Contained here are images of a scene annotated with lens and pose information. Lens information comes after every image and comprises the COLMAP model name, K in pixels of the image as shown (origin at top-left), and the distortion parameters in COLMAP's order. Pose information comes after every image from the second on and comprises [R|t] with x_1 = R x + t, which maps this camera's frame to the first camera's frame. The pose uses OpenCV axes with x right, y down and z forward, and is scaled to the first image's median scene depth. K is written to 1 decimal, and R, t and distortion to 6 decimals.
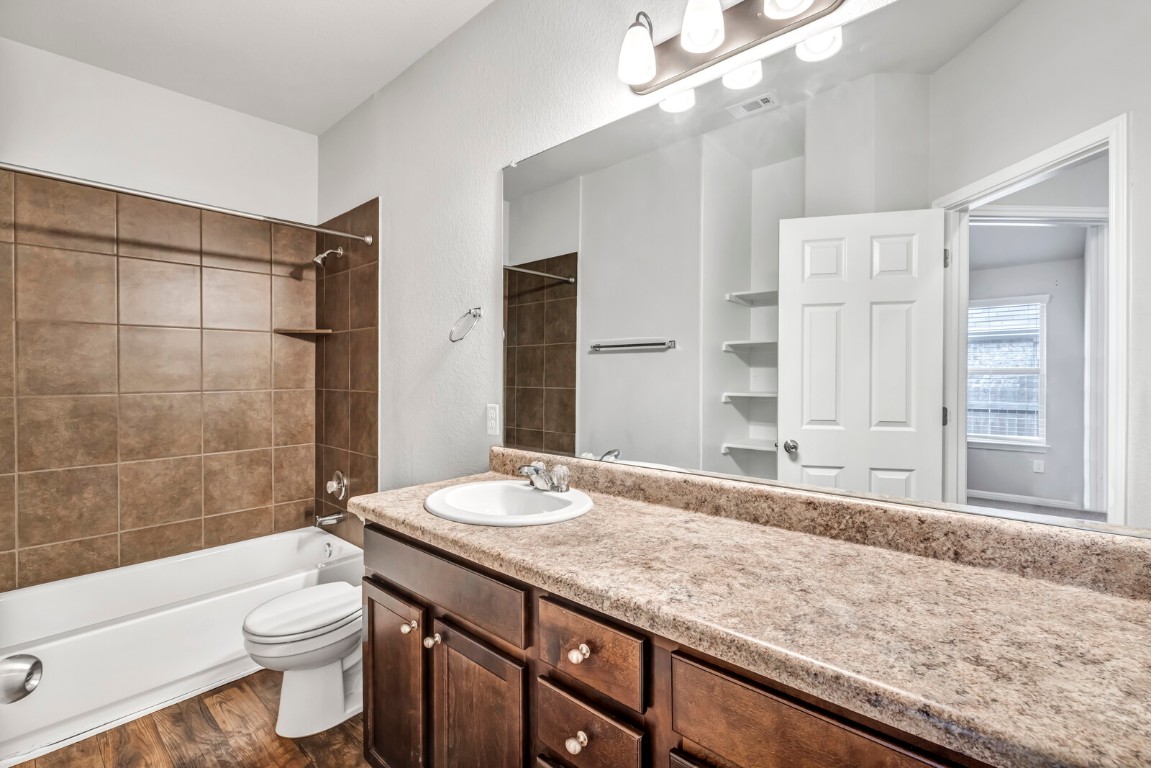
lens RADIAL K [[501.2, 0, 575.1], [0, 501.2, 372.5], [0, 0, 1]] dist [-0.004378, -0.000179]
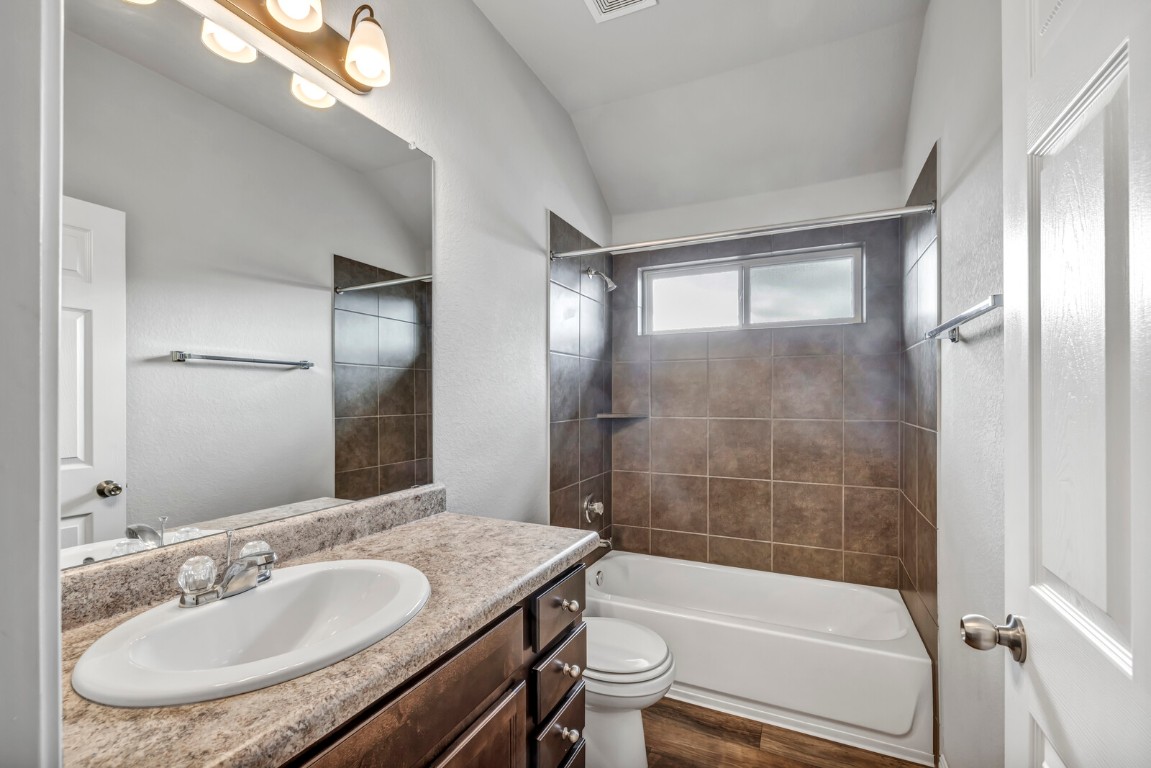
lens RADIAL K [[501.2, 0, 576.0], [0, 501.2, 395.4], [0, 0, 1]] dist [-0.004378, -0.000179]
pose [[-0.266607, 0.002899, 0.963801, -0.933913], [0.003972, 0.999990, -0.001909, -0.000456], [-0.963797, 0.003319, -0.266615, 0.975506]]
